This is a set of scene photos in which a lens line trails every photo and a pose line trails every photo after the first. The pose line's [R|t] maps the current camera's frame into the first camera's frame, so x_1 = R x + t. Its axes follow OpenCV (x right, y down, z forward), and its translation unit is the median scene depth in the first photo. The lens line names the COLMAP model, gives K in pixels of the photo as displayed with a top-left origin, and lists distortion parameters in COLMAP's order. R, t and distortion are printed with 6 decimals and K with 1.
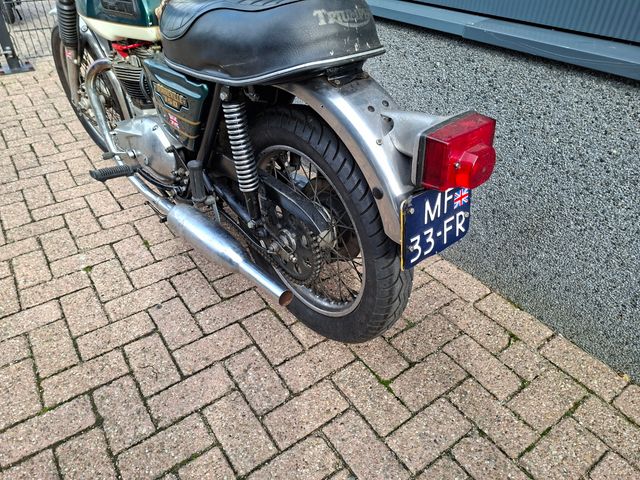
lens RADIAL K [[444.0, 0, 319.1], [0, 444.0, 236.6], [0, 0, 1]] dist [0.034925, -0.037307]
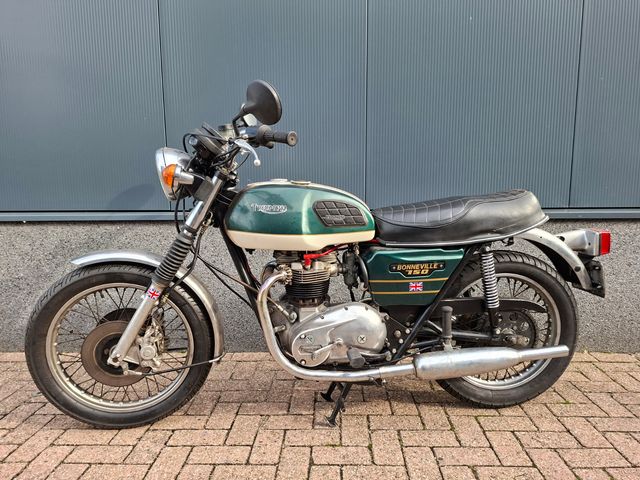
lens RADIAL K [[444.0, 0, 320.1], [0, 444.0, 247.1], [0, 0, 1]] dist [0.034925, -0.037307]
pose [[0.605898, -0.135861, 0.783855, -1.530957], [0.476645, 0.850875, -0.220956, -0.207610], [-0.636944, 0.507497, 0.580301, 0.346263]]
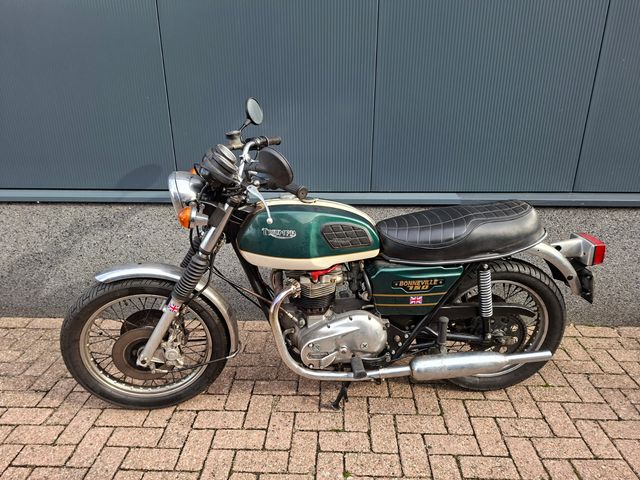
lens RADIAL K [[444.0, 0, 317.6], [0, 444.0, 242.1], [0, 0, 1]] dist [0.034925, -0.037307]
pose [[0.614388, -0.292510, 0.732779, -1.520001], [0.470368, 0.881446, -0.042518, -0.518693], [-0.633468, 0.370799, 0.679137, 0.153433]]
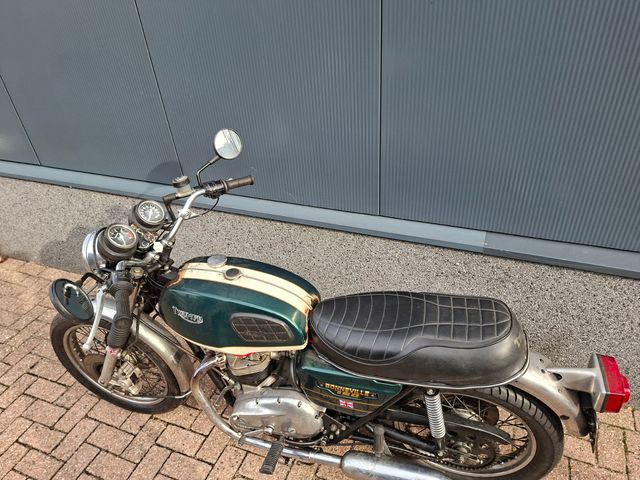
lens RADIAL K [[444.0, 0, 327.2], [0, 444.0, 247.9], [0, 0, 1]] dist [0.034925, -0.037307]
pose [[0.837133, -0.367552, 0.405110, -0.706330], [0.377763, 0.924097, 0.057801, -0.750865], [-0.395606, 0.104649, 0.912439, -0.141049]]
